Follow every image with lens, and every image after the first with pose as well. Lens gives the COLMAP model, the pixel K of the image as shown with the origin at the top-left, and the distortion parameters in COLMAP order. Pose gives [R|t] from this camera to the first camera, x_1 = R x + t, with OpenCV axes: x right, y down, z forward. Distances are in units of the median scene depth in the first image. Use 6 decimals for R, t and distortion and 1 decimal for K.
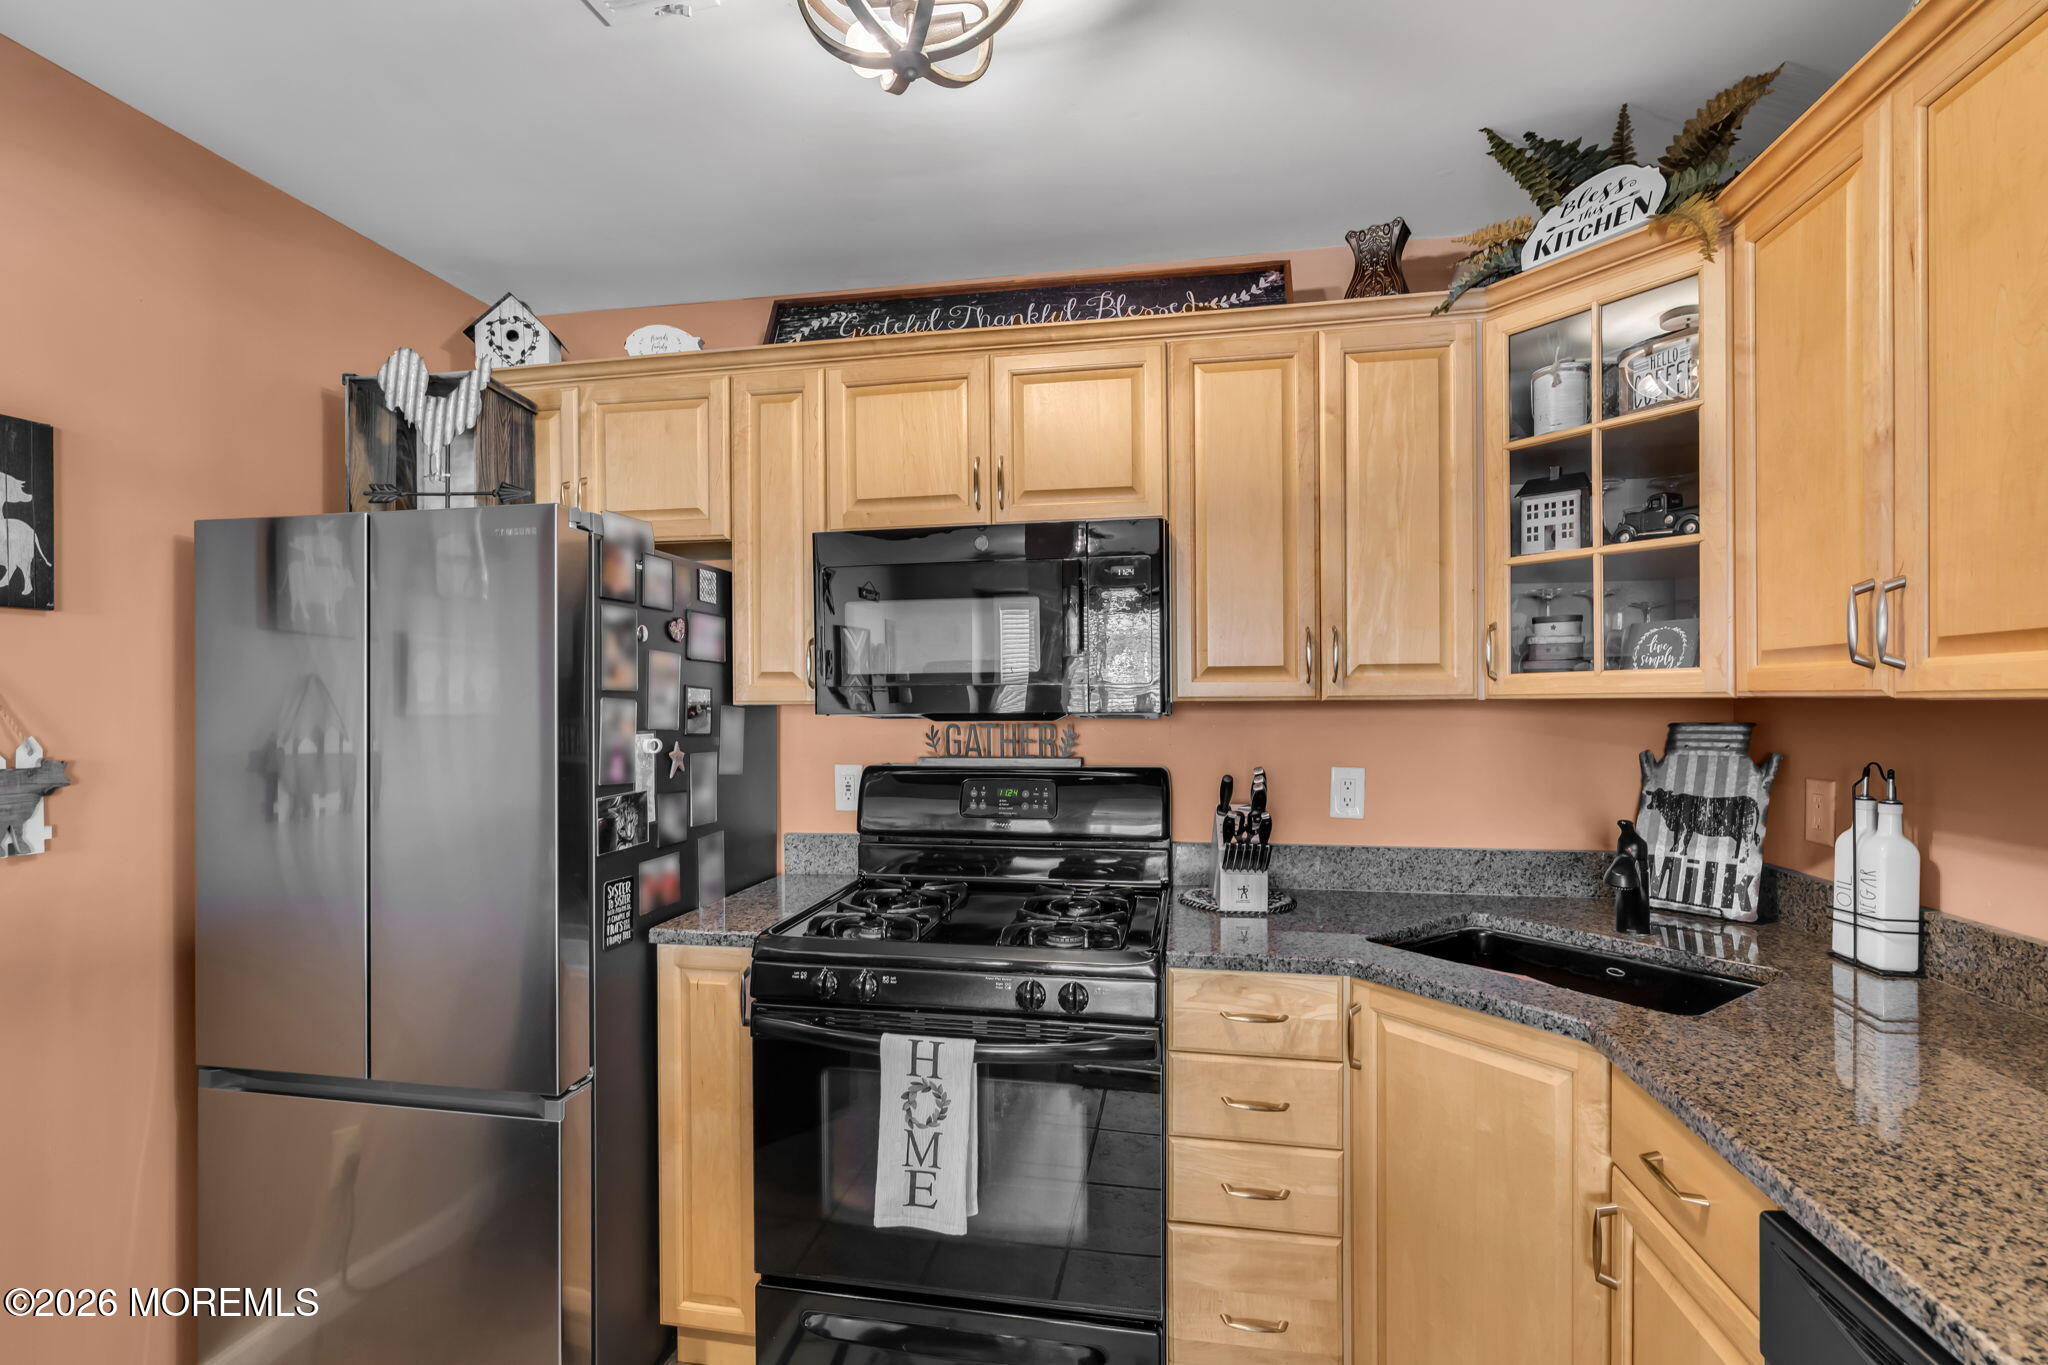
lens RADIAL K [[935.1, 0, 1008.0], [0, 935.1, 703.5], [0, 0, 1]] dist [-0.004749, 0.001999]
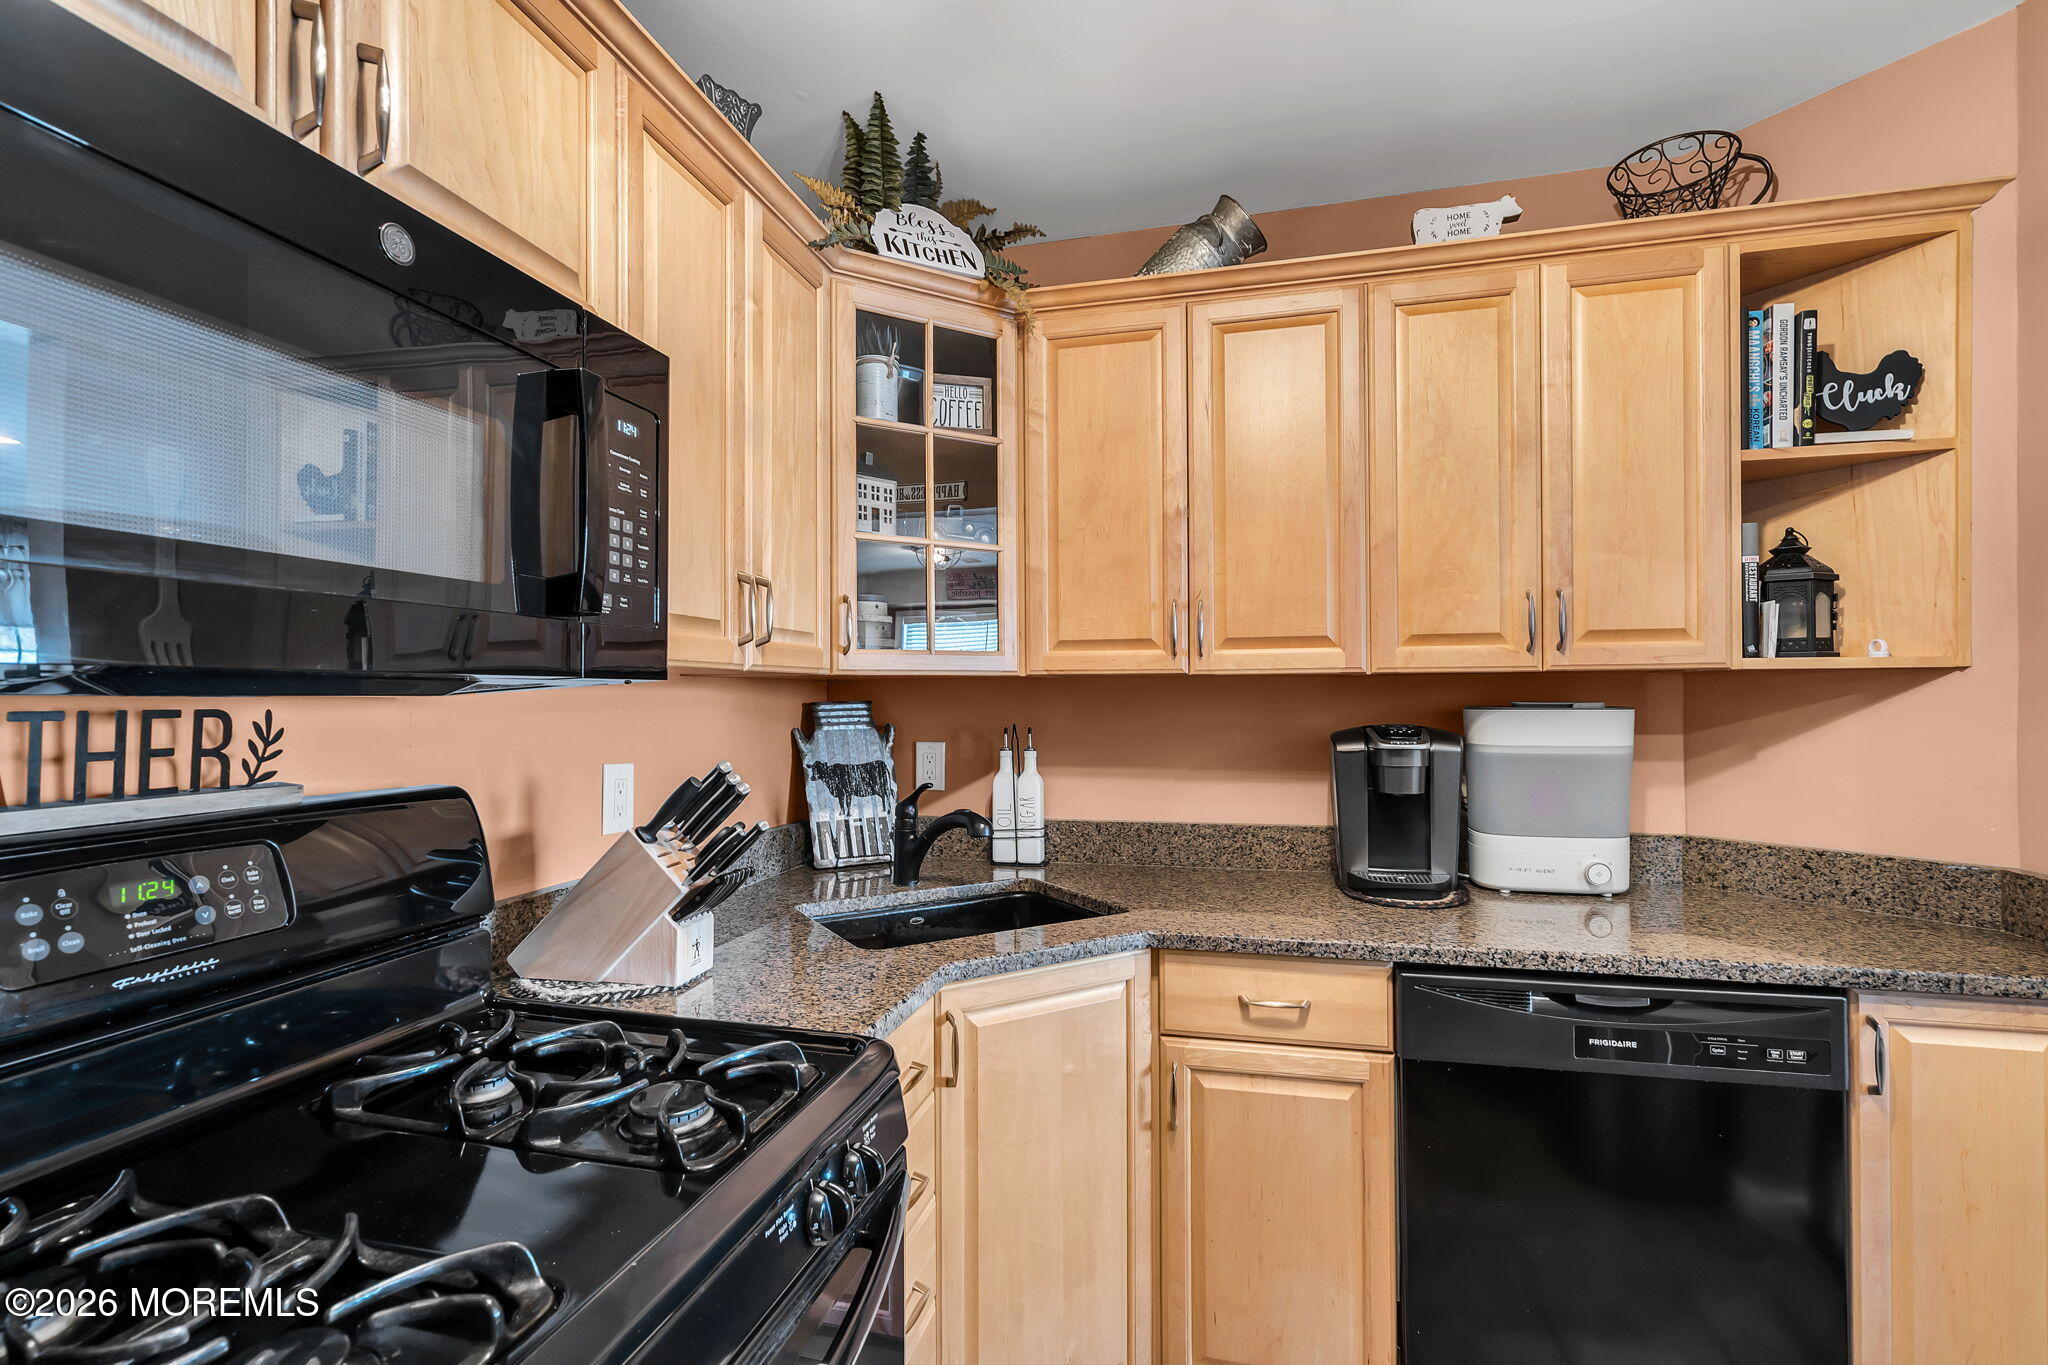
lens RADIAL K [[935.1, 0, 1022.4], [0, 935.1, 693.4], [0, 0, 1]] dist [-0.004749, 0.001999]
pose [[0.055942, 0.011461, 0.998368, -0.441665], [0.008289, 0.999894, -0.011943, 0.028644], [-0.998400, 0.008943, 0.055841, 0.772465]]
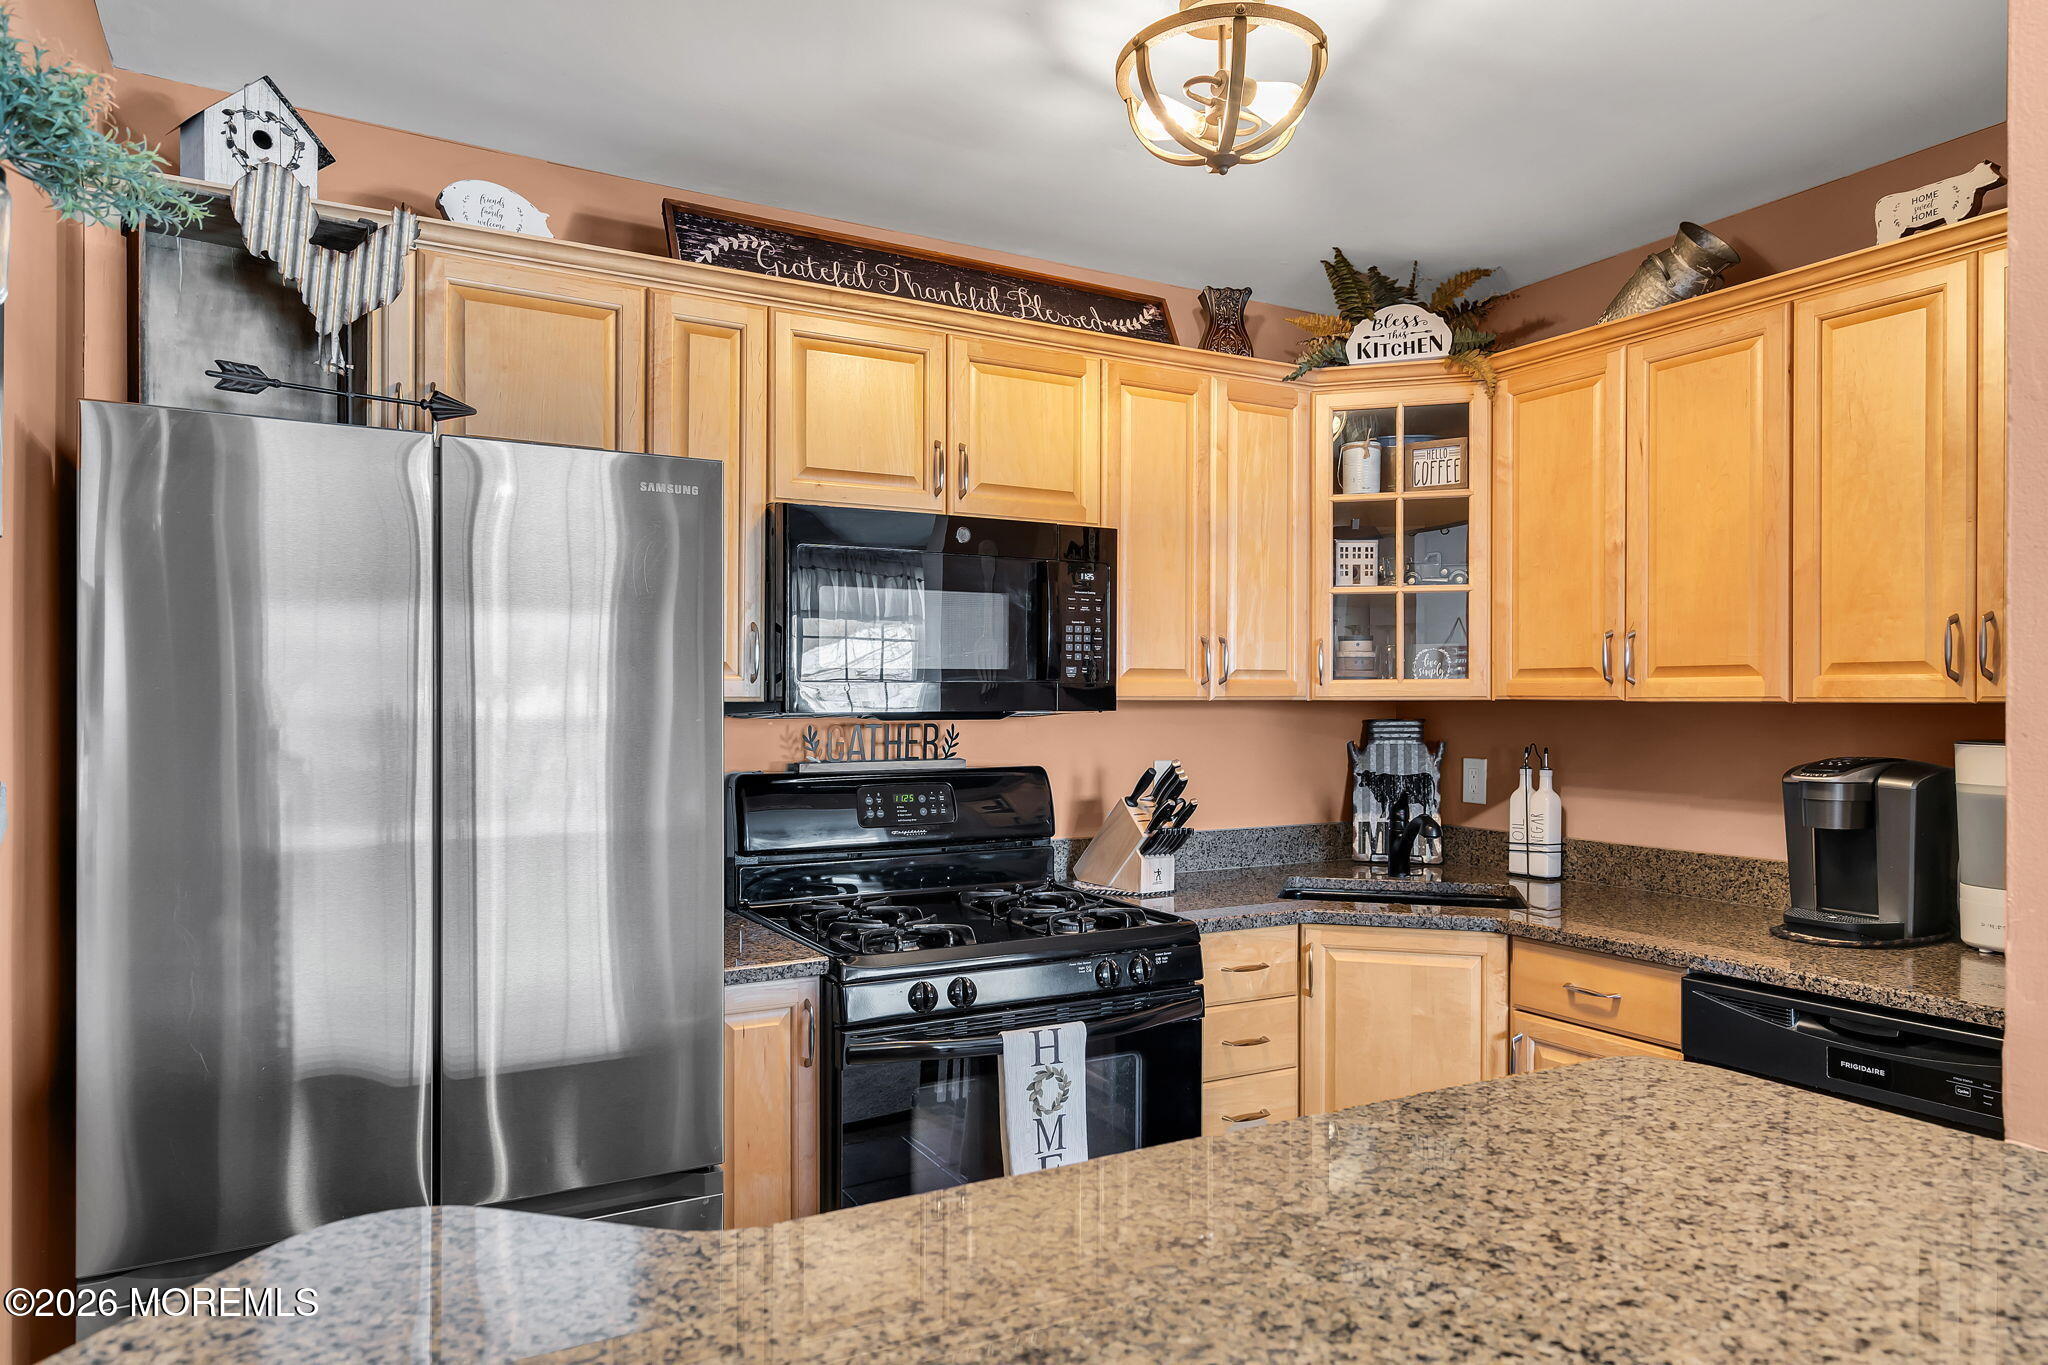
lens RADIAL K [[1298.9, 0, 1008.4], [0, 1298.9, 701.7], [0, 0, 1]] dist [0.007041, 0.004704]
pose [[0.765933, 0.005700, 0.642895, -0.922429], [-0.003985, 0.999984, -0.004118, 0.006343], [-0.642908, 0.000592, 0.765943, -0.059262]]
